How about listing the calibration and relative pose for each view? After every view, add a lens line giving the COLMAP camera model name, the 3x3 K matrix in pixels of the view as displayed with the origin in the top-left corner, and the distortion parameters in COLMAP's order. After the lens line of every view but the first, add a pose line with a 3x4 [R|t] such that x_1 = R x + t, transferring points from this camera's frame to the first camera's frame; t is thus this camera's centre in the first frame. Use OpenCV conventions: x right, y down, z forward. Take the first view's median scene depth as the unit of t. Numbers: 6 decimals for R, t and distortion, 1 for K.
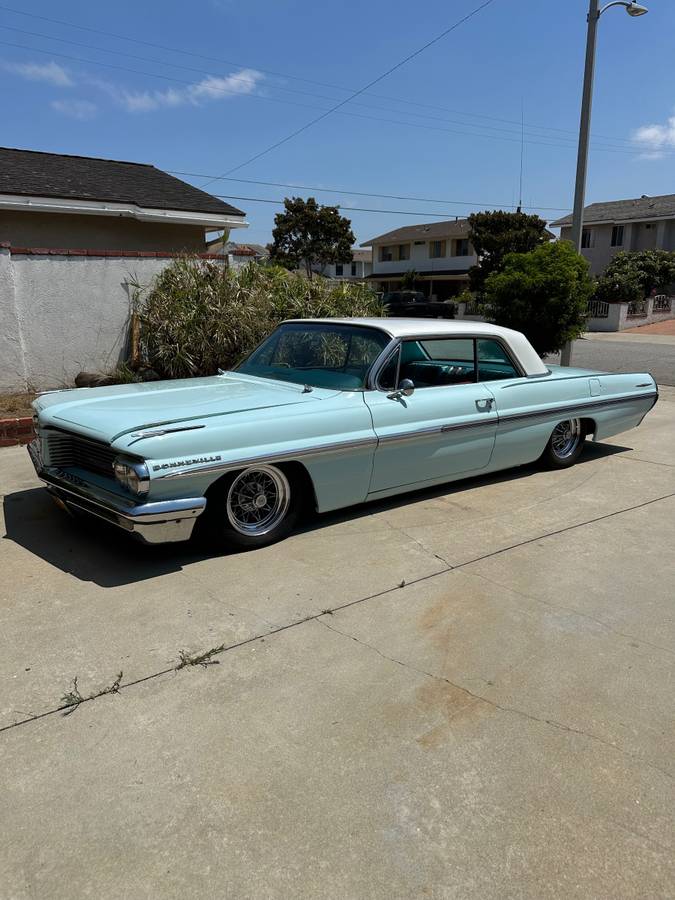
lens RADIAL K [[617.1, 0, 333.1], [0, 617.1, 445.2], [0, 0, 1]] dist [0.051878, -0.086709]
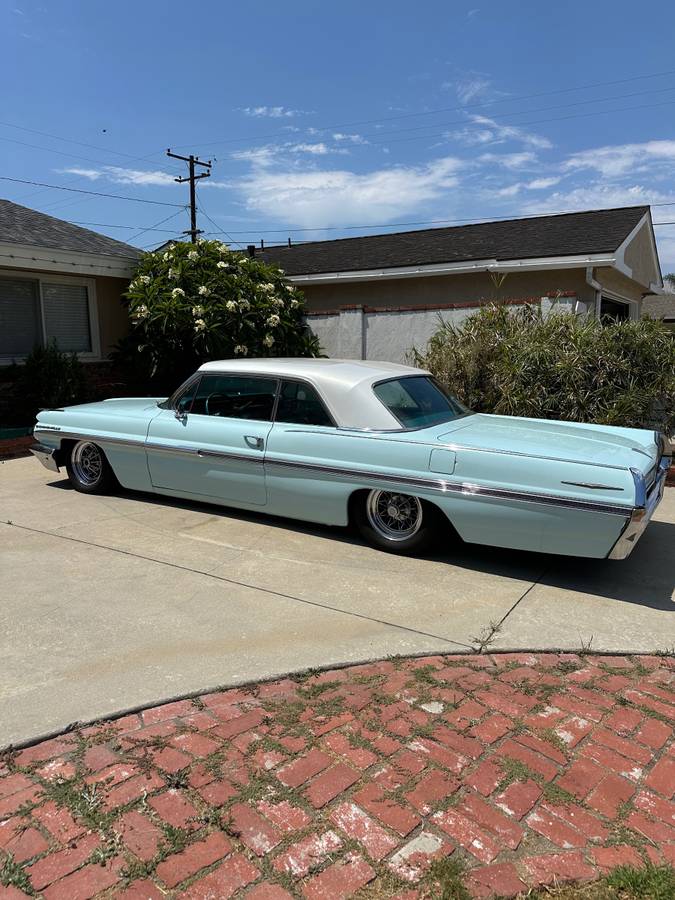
lens RADIAL K [[611.4, 0, 337.5], [0, 611.4, 450.0], [0, 0, 1]] dist [0.003069, -0.006273]
pose [[0.402593, 0.150100, -0.902989, 0.582507], [-0.215178, 0.974340, 0.066025, -0.072180], [0.889728, 0.167722, 0.424561, 0.349439]]
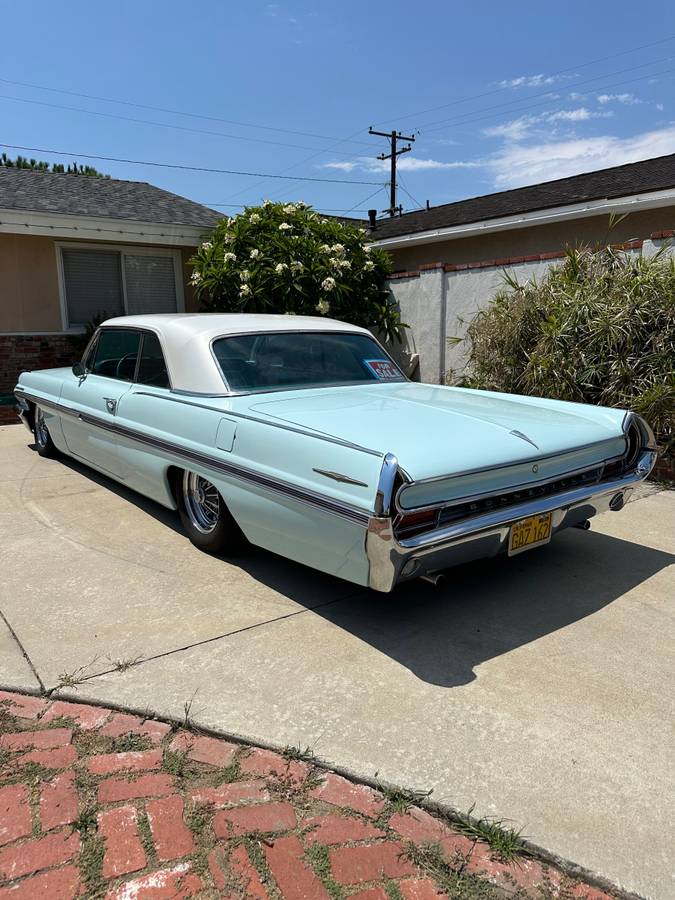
lens RADIAL K [[624.7, 0, 337.5], [0, 624.7, 450.0], [0, 0, 1]] dist [0.005426, -0.008465]
pose [[0.066339, 0.183370, -0.980803, 0.555935], [-0.223245, 0.960777, 0.164526, -0.108618], [0.972502, 0.208045, 0.104673, 0.610731]]
